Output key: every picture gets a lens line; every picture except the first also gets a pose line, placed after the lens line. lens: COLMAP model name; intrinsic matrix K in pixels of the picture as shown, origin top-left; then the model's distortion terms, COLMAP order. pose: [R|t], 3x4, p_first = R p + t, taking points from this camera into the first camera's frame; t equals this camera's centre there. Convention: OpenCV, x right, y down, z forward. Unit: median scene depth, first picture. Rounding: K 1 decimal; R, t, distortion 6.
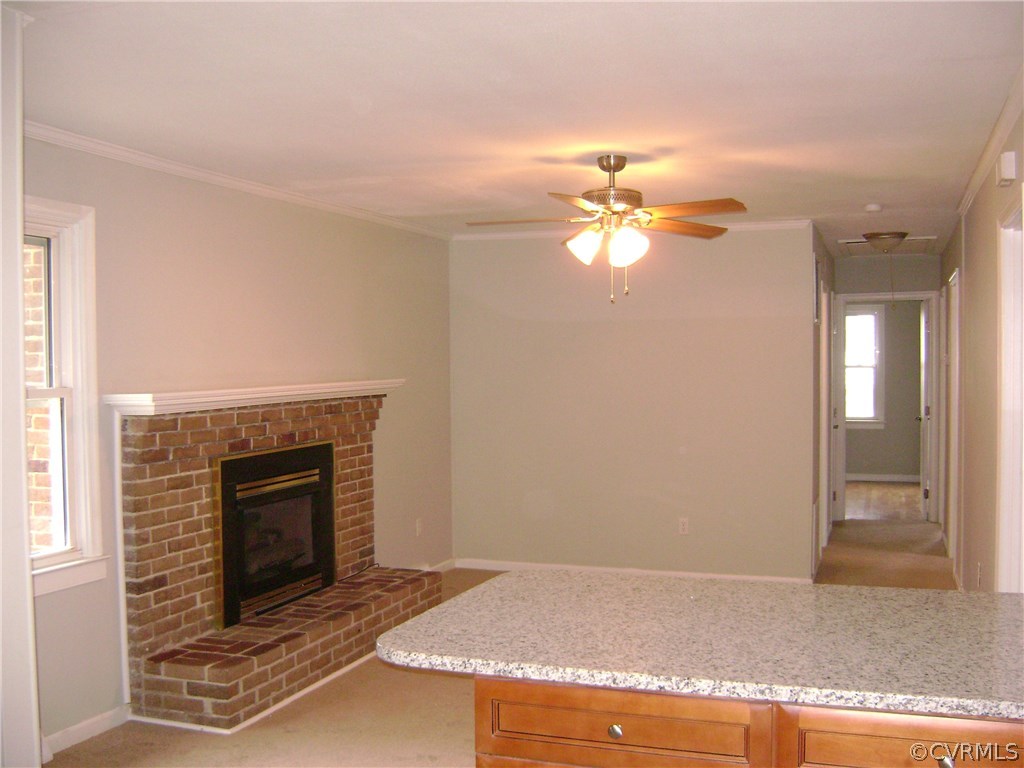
lens RADIAL K [[1067.3, 0, 513.2], [0, 1067.3, 384.0], [0, 0, 1]] dist [-0.101148, 0.000000]
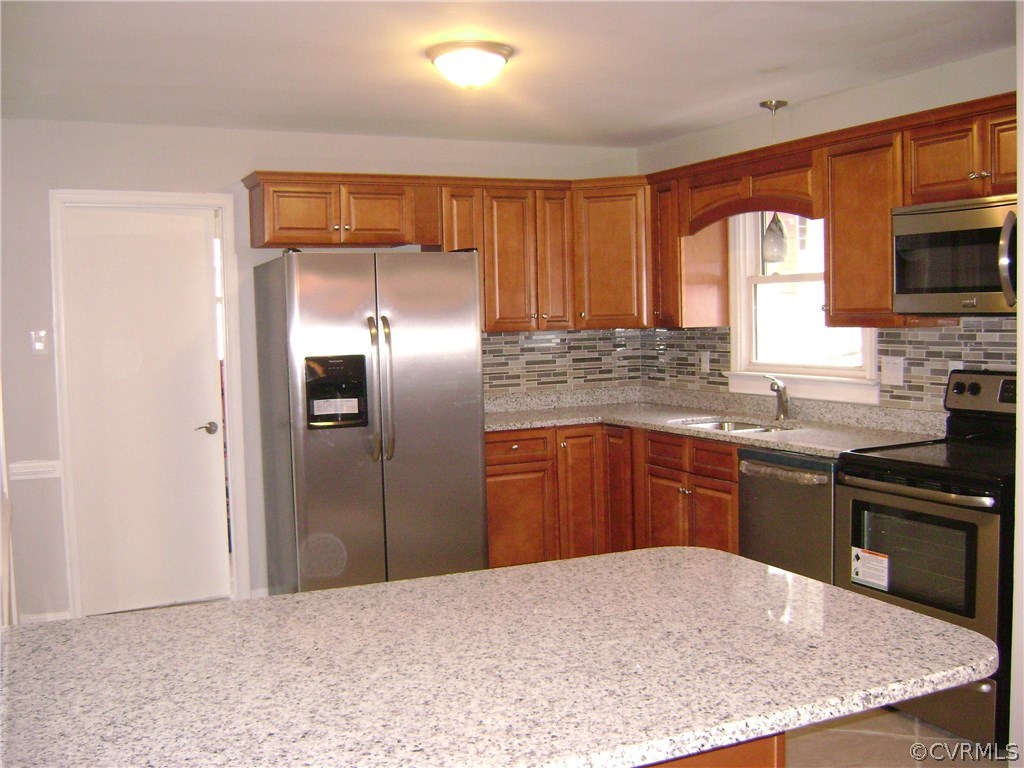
lens RADIAL K [[1067.3, 0, 510.7], [0, 1067.3, 390.4], [0, 0, 1]] dist [-0.101148, 0.000000]
pose [[-0.707684, 0.077891, -0.702222, 0.370161], [0.021250, 0.995801, 0.089039, -0.006606], [0.706209, 0.048089, -0.706368, 0.800086]]
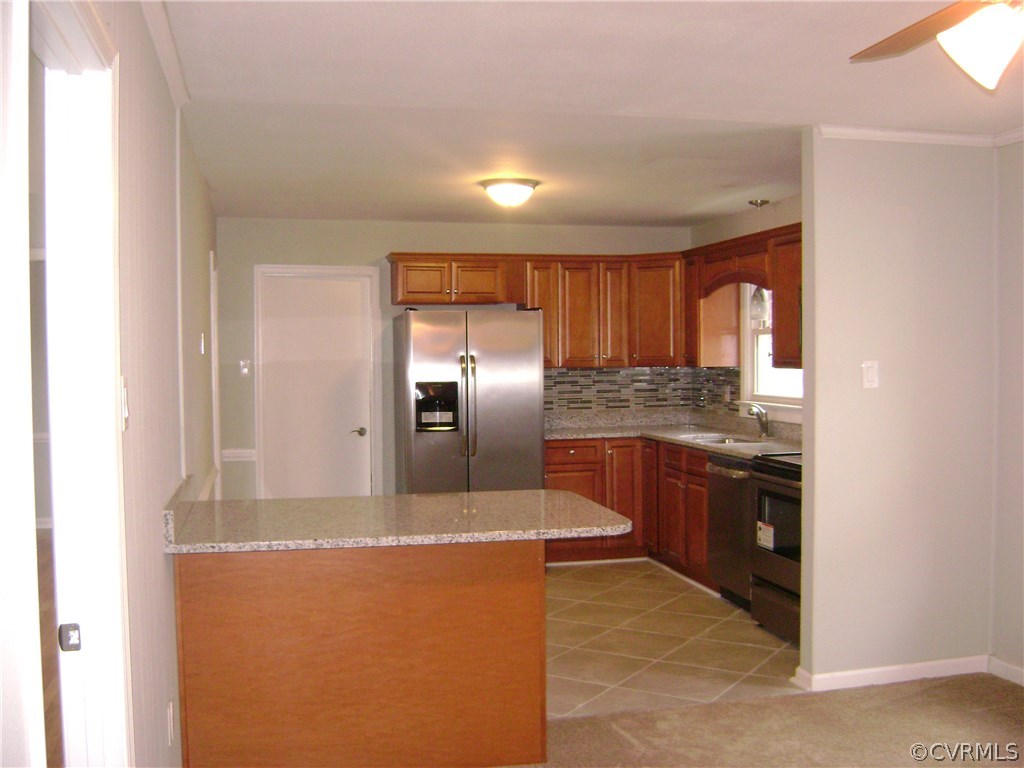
lens RADIAL K [[1067.3, 0, 513.1], [0, 1067.3, 378.6], [0, 0, 1]] dist [-0.101148, 0.000000]
pose [[-0.838735, 0.032485, -0.543569, 0.423220], [0.010189, 0.998981, 0.043978, -0.013261], [0.544444, 0.031348, -0.838211, 1.009824]]
